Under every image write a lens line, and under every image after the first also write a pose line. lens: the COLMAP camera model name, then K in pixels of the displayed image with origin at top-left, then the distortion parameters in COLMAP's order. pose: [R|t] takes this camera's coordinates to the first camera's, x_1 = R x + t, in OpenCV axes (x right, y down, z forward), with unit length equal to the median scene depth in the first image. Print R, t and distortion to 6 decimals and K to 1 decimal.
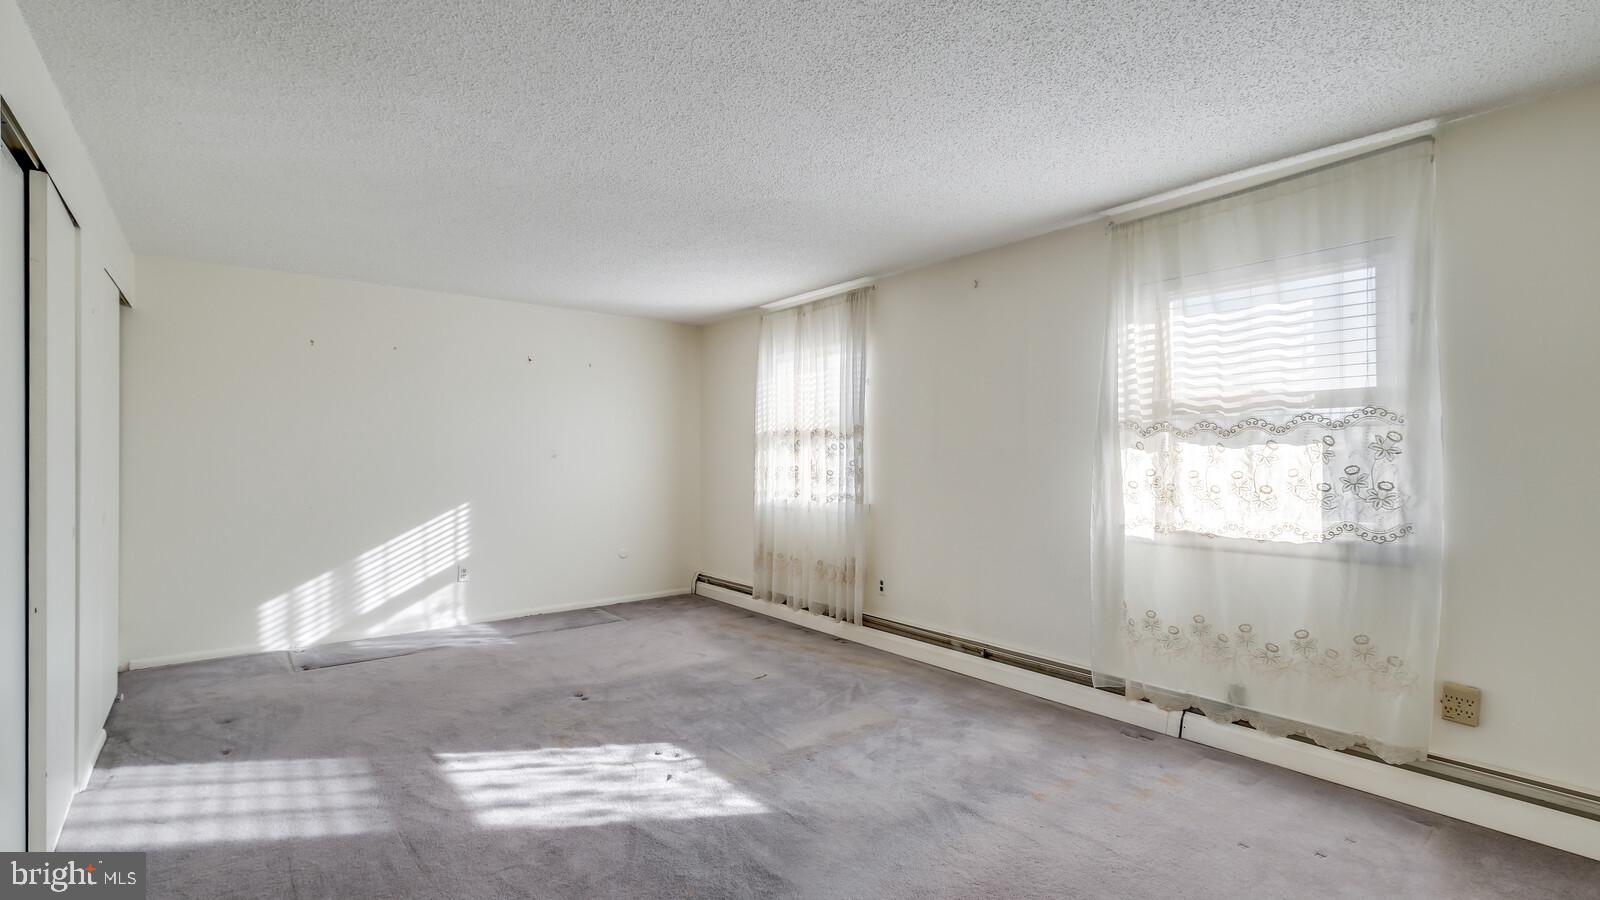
lens RADIAL K [[702.1, 0, 796.9], [0, 702.1, 451.1], [0, 0, 1]] dist [0.000463, -0.000471]
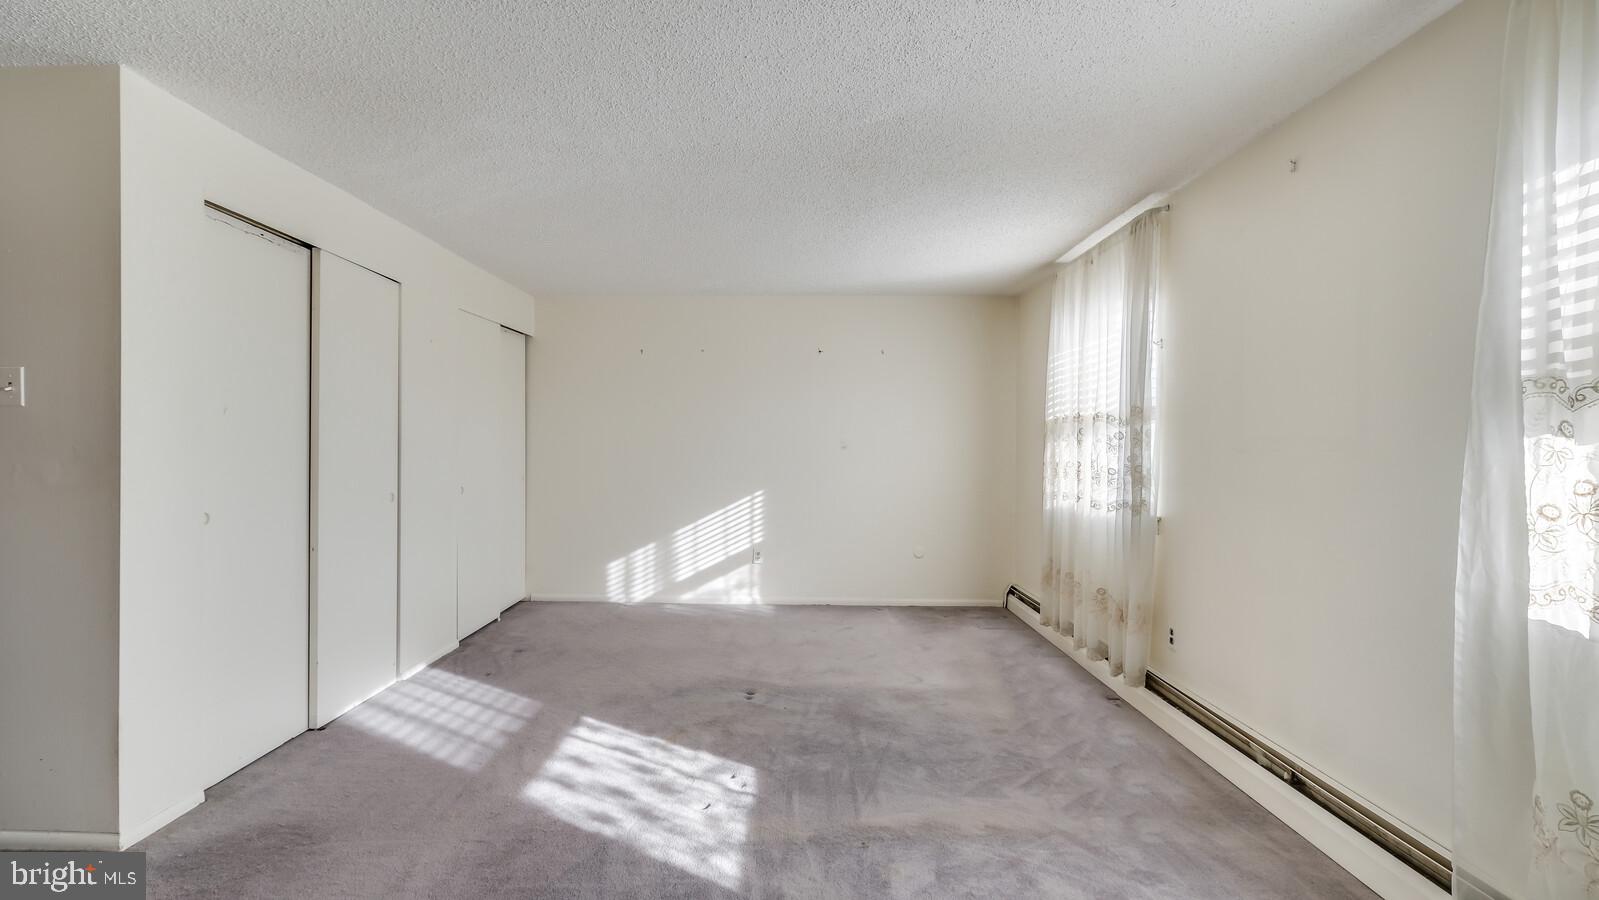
lens RADIAL K [[707.3, 0, 801.6], [0, 707.3, 447.2], [0, 0, 1]] dist [0.007919, -0.000312]
pose [[0.770296, 0.005537, -0.637662, 0.322273], [-0.002513, 0.999981, 0.005648, 0.002440], [0.637681, -0.002748, 0.770295, 0.258476]]
